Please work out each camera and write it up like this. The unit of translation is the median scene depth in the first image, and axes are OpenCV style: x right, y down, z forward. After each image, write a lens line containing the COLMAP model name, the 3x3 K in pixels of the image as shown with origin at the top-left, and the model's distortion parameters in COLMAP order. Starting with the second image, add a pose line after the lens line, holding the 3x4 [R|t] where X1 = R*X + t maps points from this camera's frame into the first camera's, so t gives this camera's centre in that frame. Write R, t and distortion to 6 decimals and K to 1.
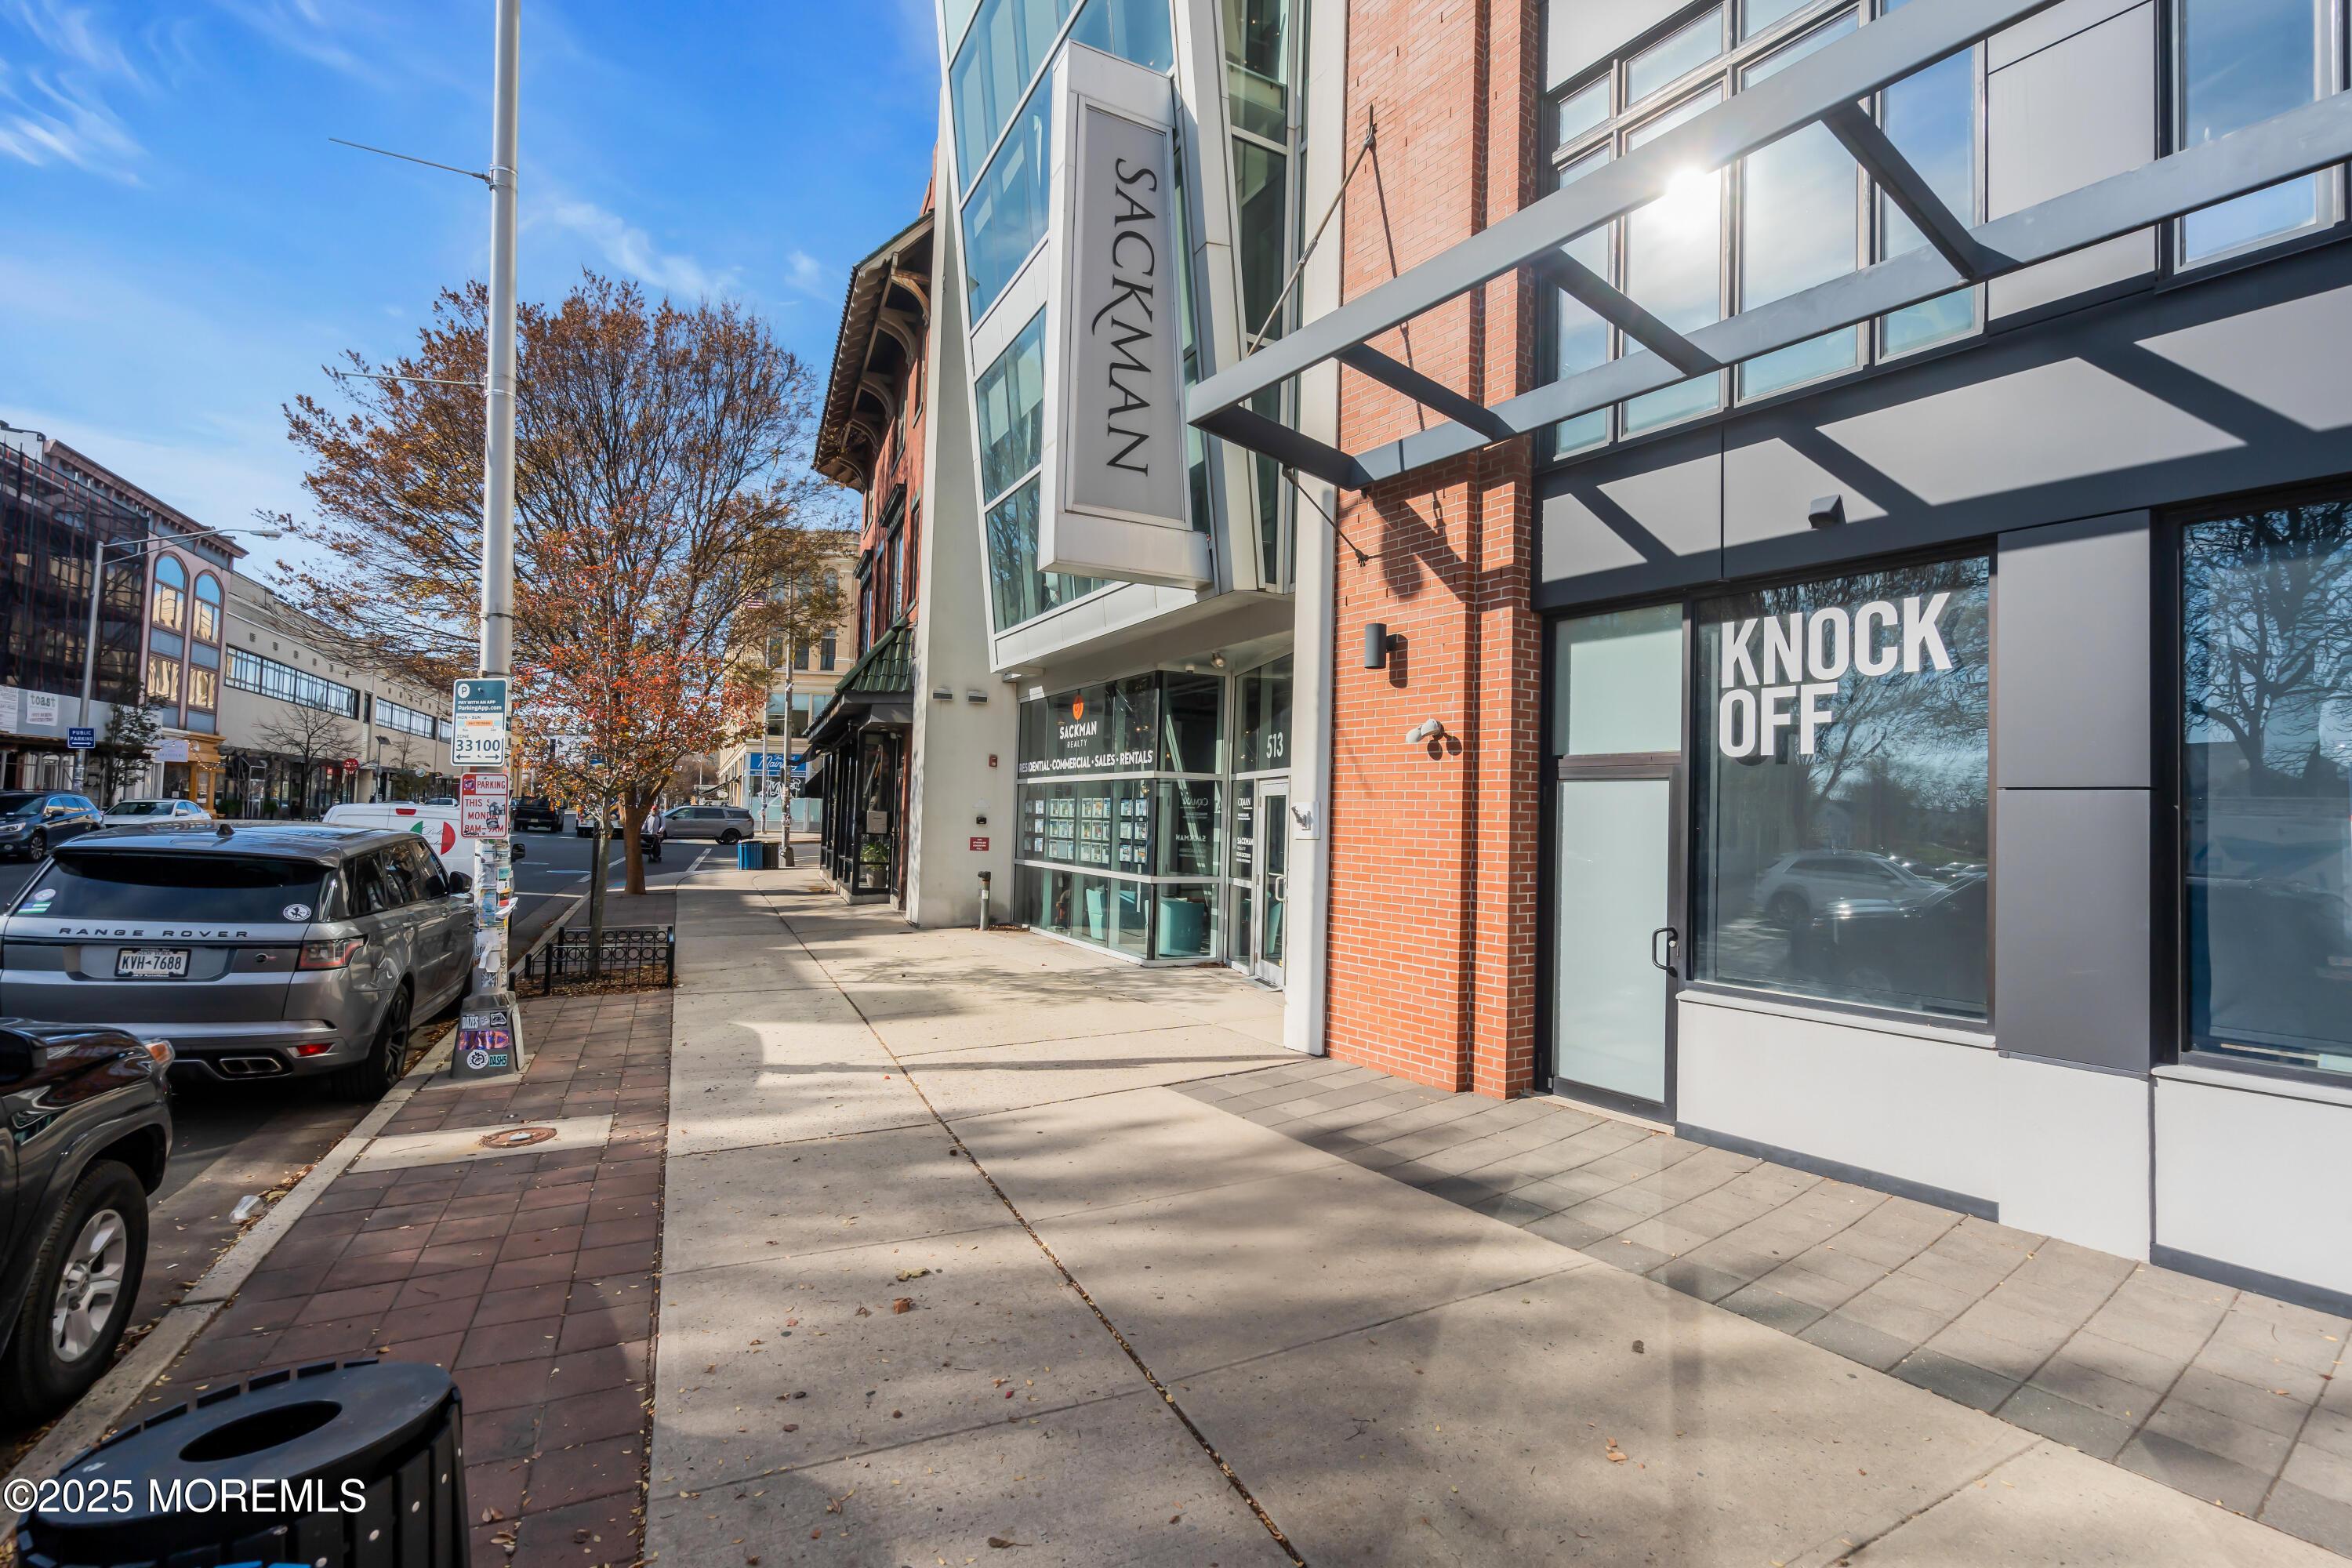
lens RADIAL K [[1064.6, 0, 1161.2], [0, 1064.6, 782.9], [0, 0, 1]] dist [-0.019697, 0.014778]
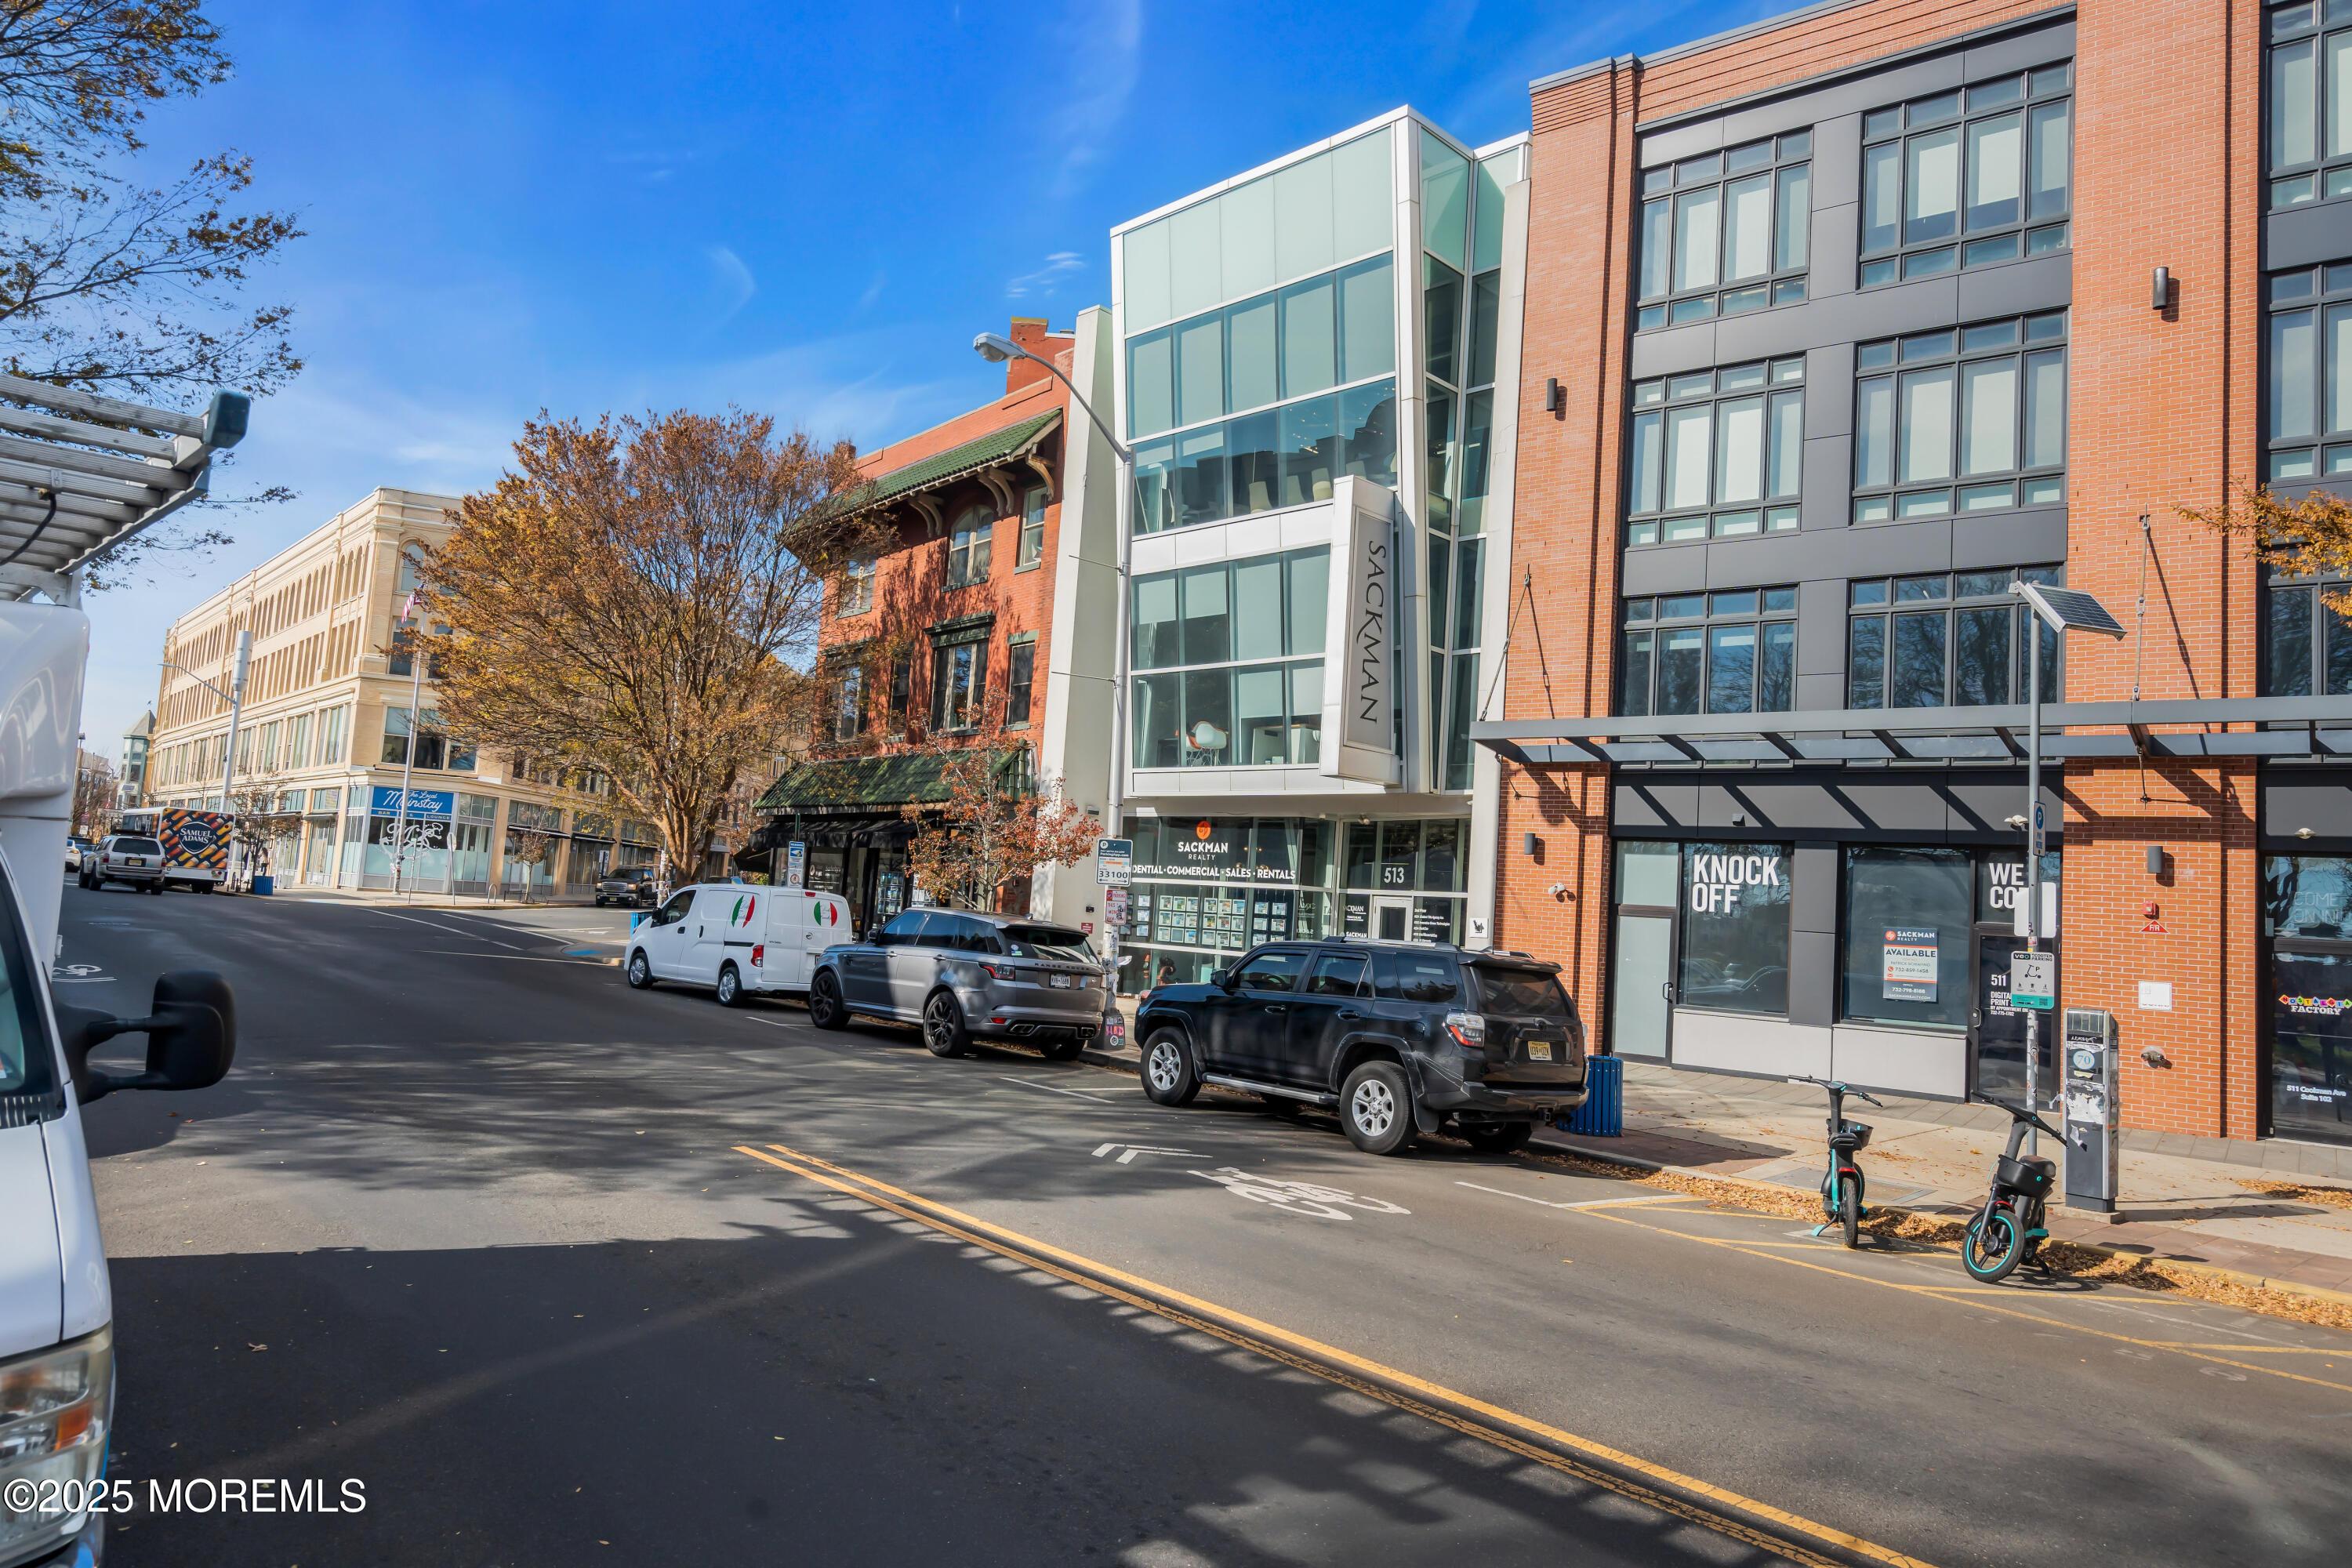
lens RADIAL K [[1486.5, 0, 1176.0], [0, 1486.5, 784.0], [0, 0, 1]] dist [0.017868, 0.000057]
pose [[0.950825, 0.062328, 0.303392, -1.324172], [-0.050678, 0.997649, -0.046130, -0.078118], [-0.305554, 0.028486, 0.951748, -1.516624]]
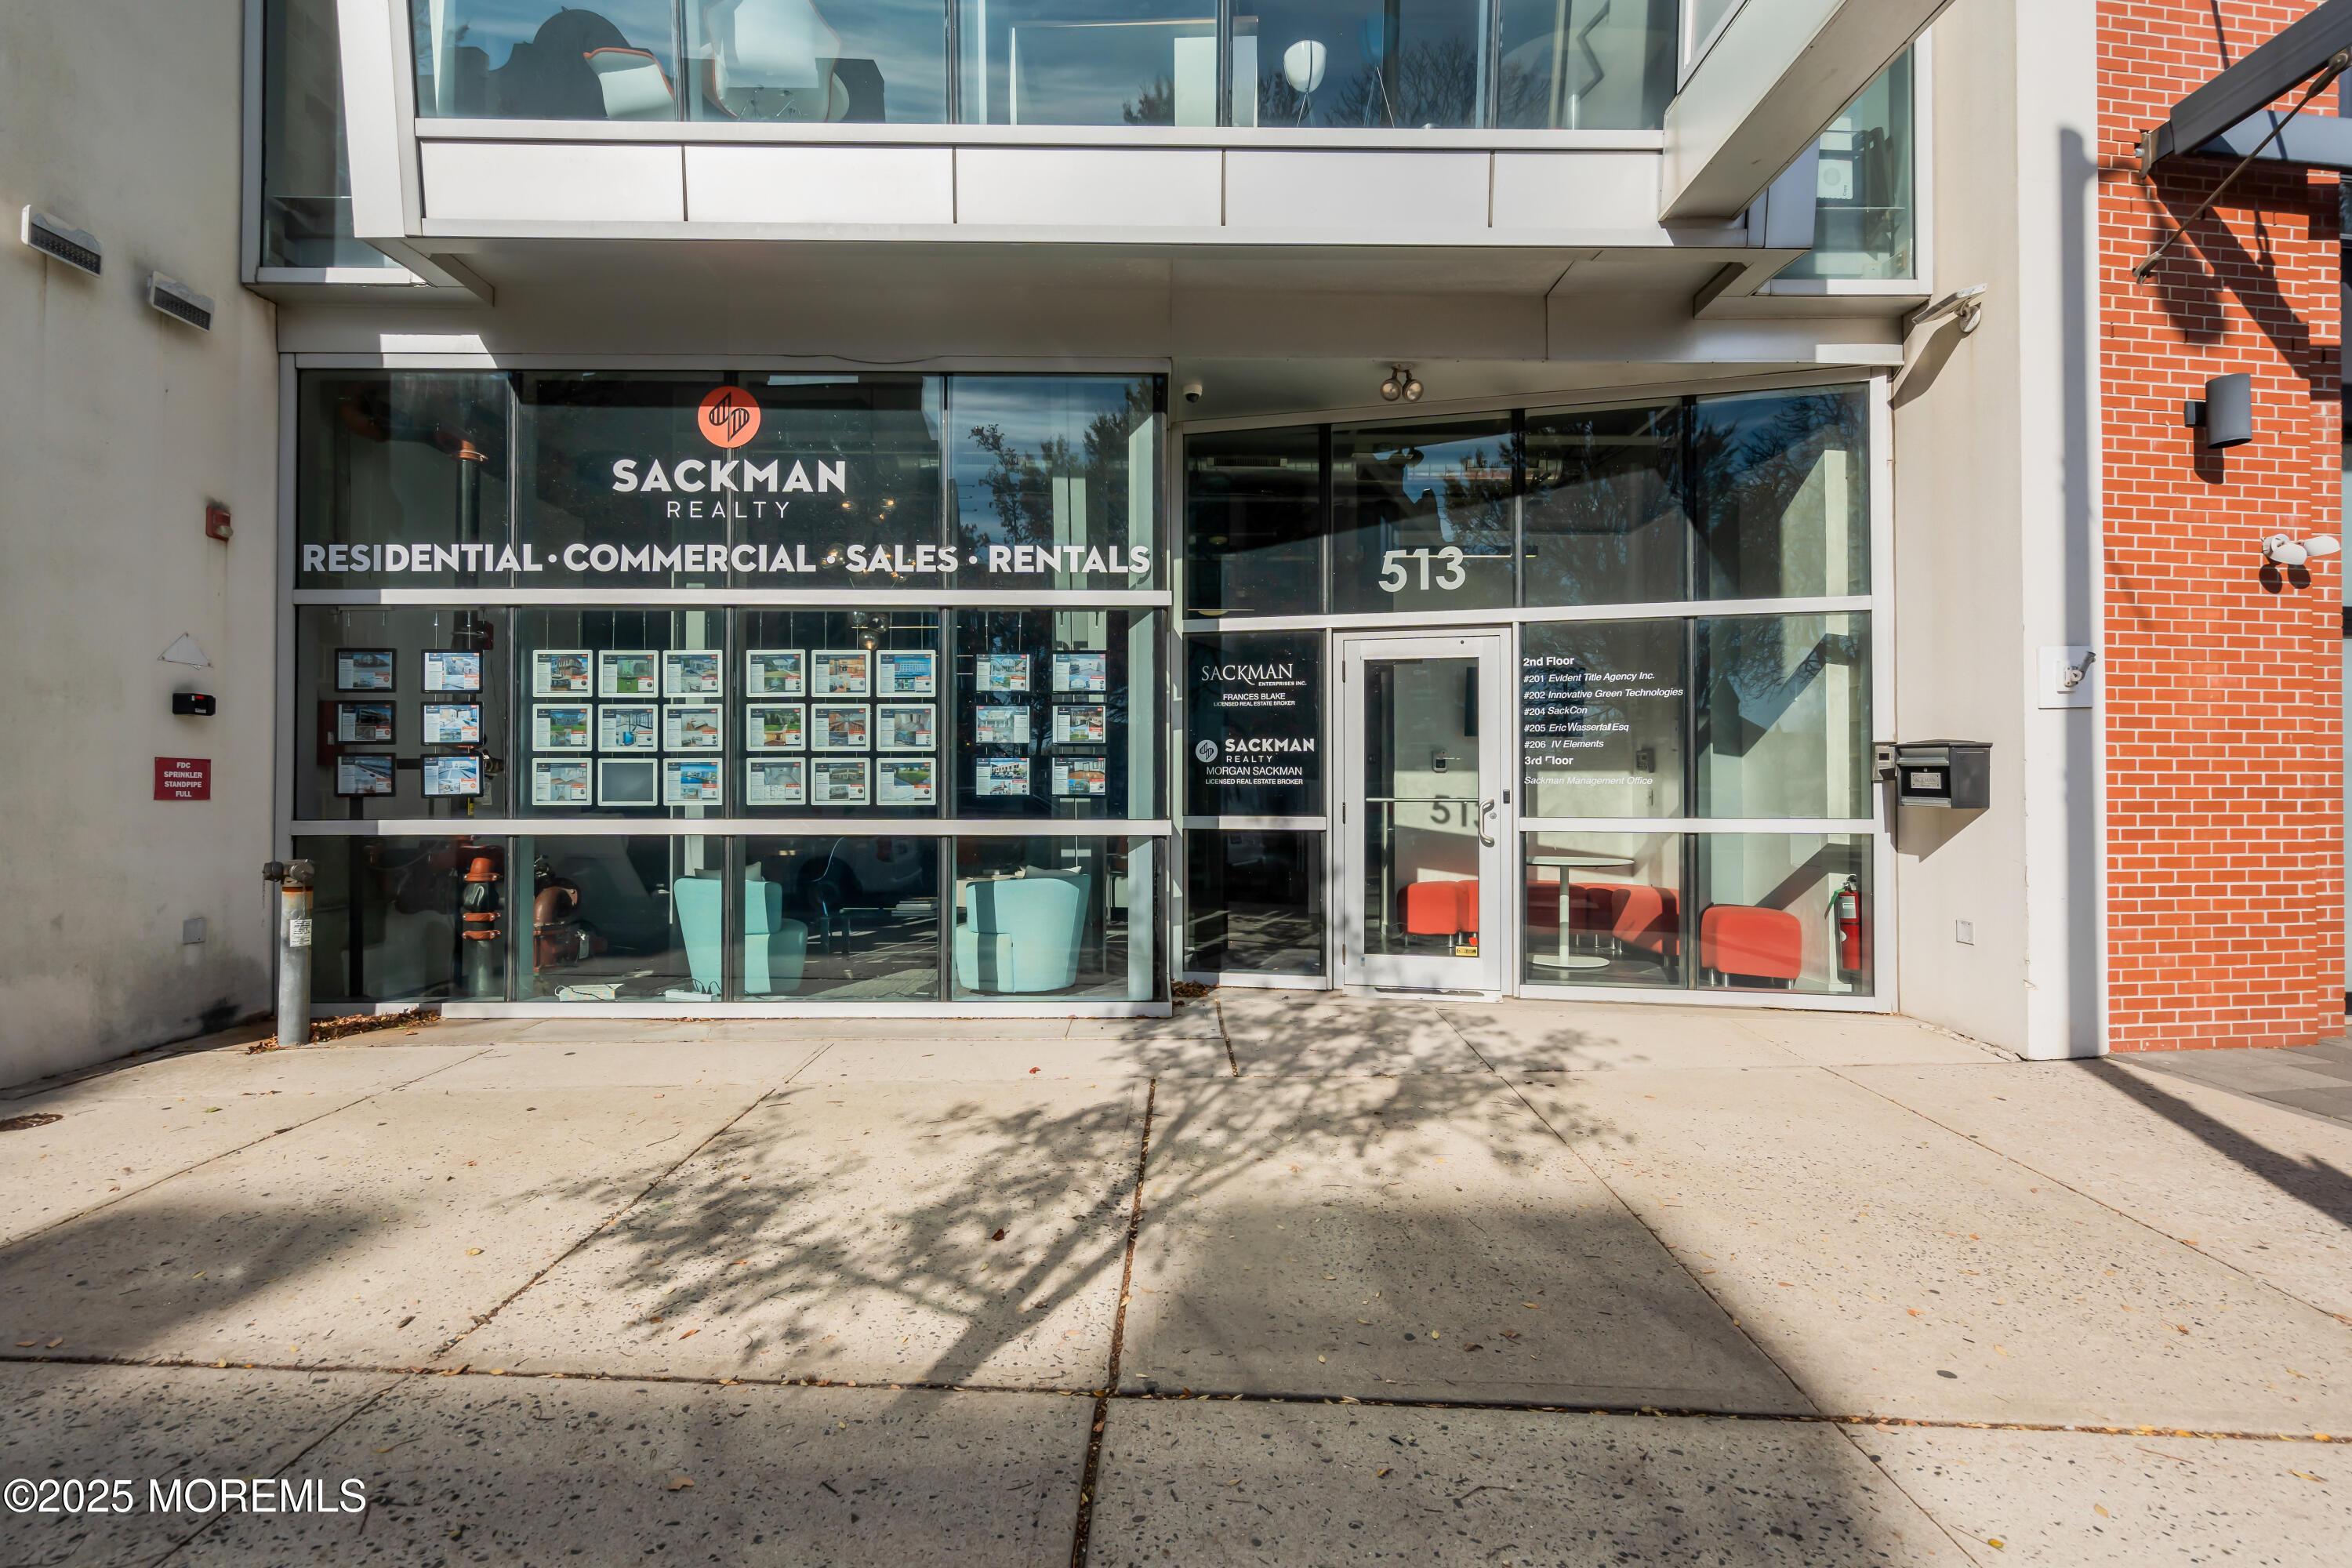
lens RADIAL K [[1101.2, 0, 1186.7], [0, 1101.2, 786.3], [0, 0, 1]] dist [0.000285, 0.000344]
pose [[0.448085, -0.023377, 0.893685, -0.709819], [-0.018248, 0.999211, 0.035287, 0.092114], [-0.893805, -0.032119, 0.447304, 1.276586]]
